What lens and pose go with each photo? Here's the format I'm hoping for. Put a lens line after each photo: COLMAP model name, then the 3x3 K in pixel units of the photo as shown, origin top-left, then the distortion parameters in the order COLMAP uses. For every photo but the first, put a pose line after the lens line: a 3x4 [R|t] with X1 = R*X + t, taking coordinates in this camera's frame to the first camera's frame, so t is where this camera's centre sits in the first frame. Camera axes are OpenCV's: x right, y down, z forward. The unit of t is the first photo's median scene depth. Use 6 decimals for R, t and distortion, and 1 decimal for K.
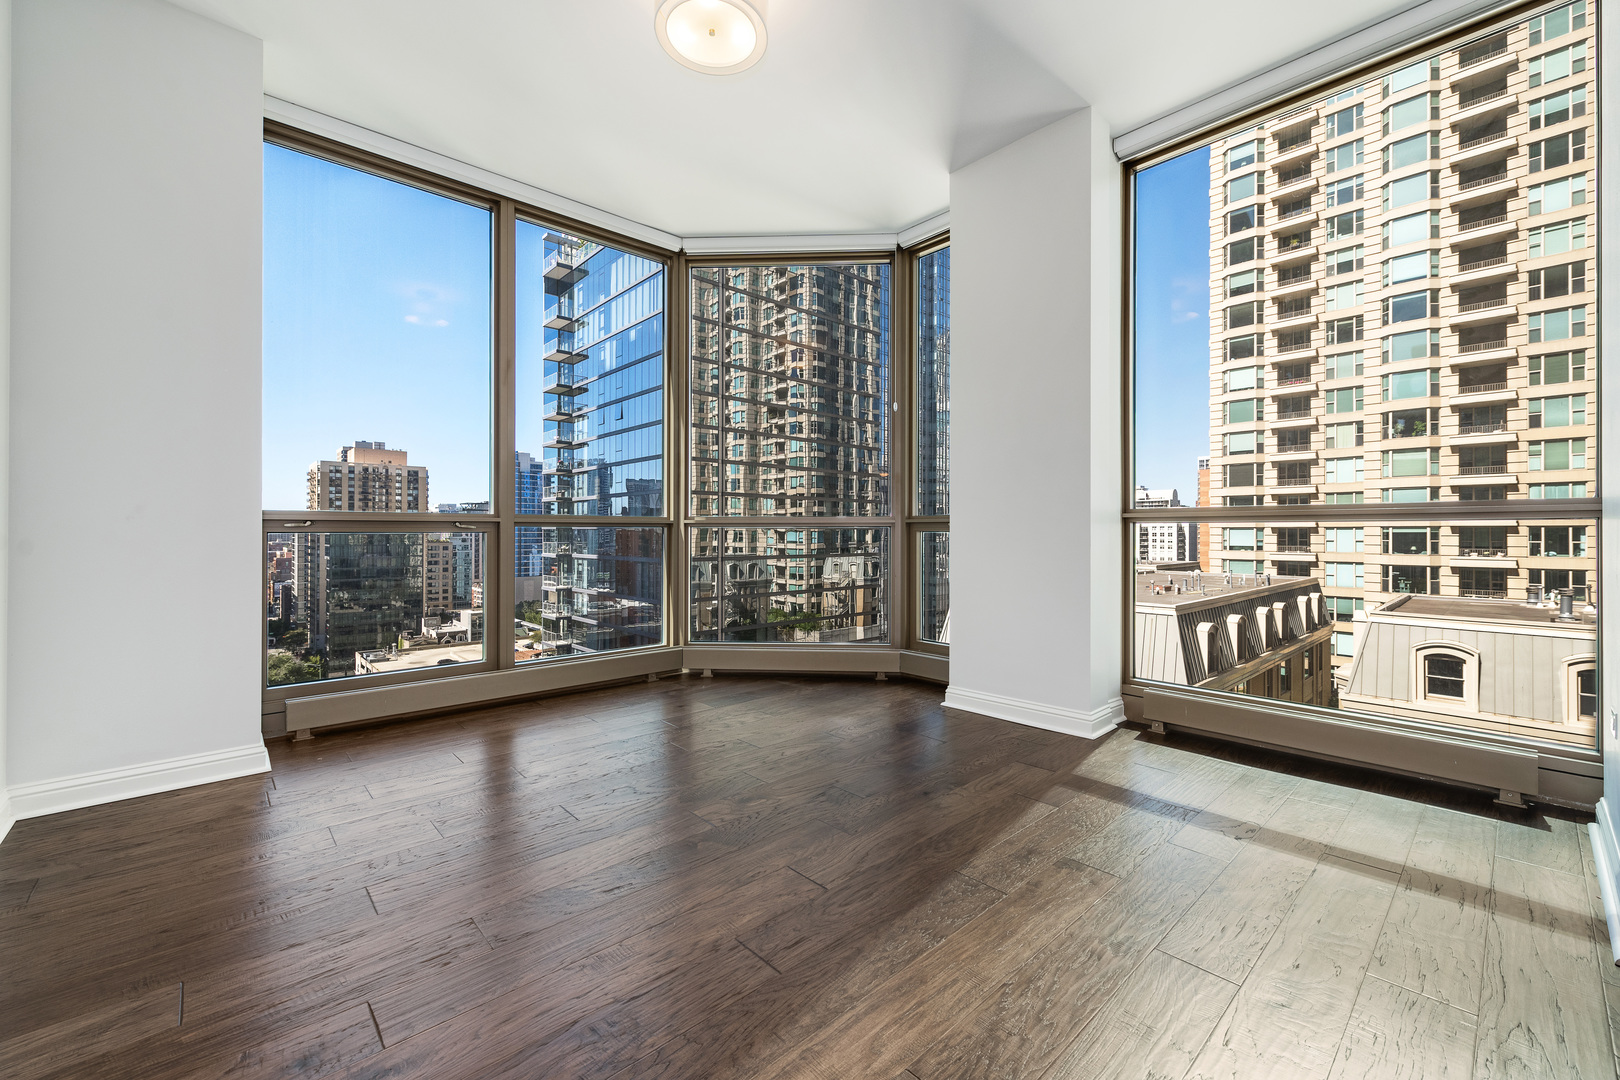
lens RADIAL K [[651.7, 0, 811.3], [0, 651.7, 532.9], [0, 0, 1]] dist [0.000600, 0.000097]
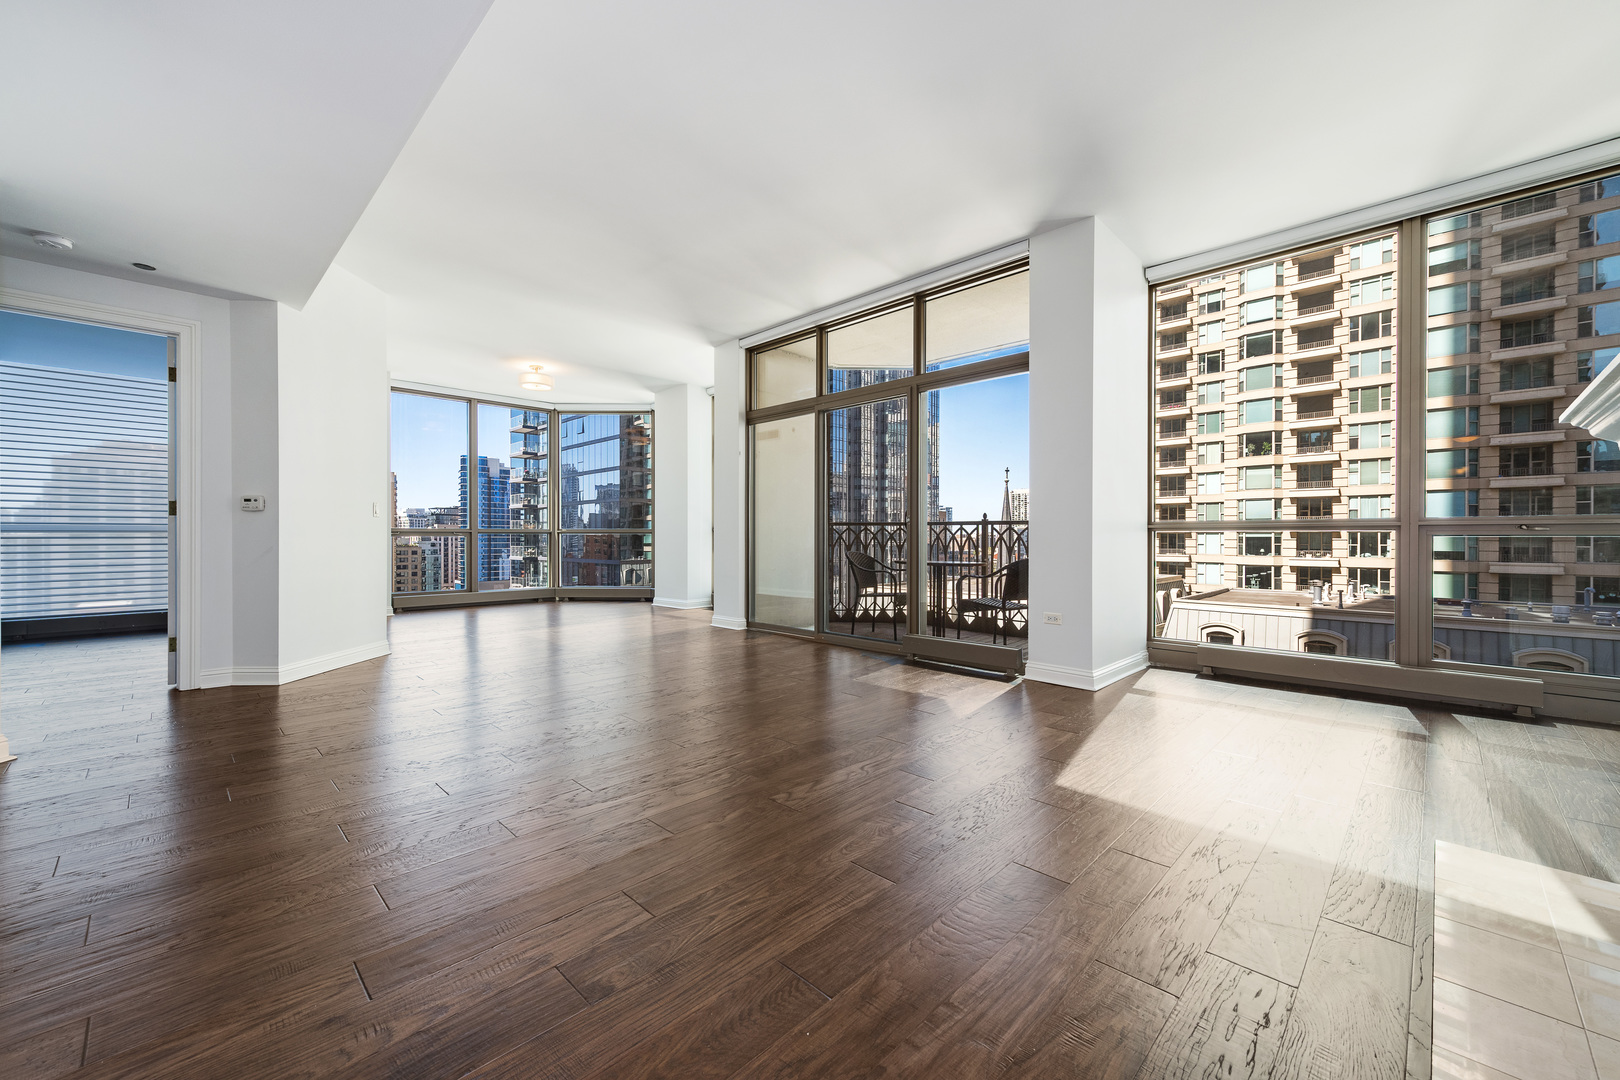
lens RADIAL K [[643.6, 0, 805.9], [0, 643.6, 542.0], [0, 0, 1]] dist [0.005564, 0.000096]
pose [[0.999359, -0.000195, 0.035799, 0.063408], [-0.000042, 0.999978, 0.006620, 0.000641], [-0.035800, -0.006617, 0.999337, -0.134939]]
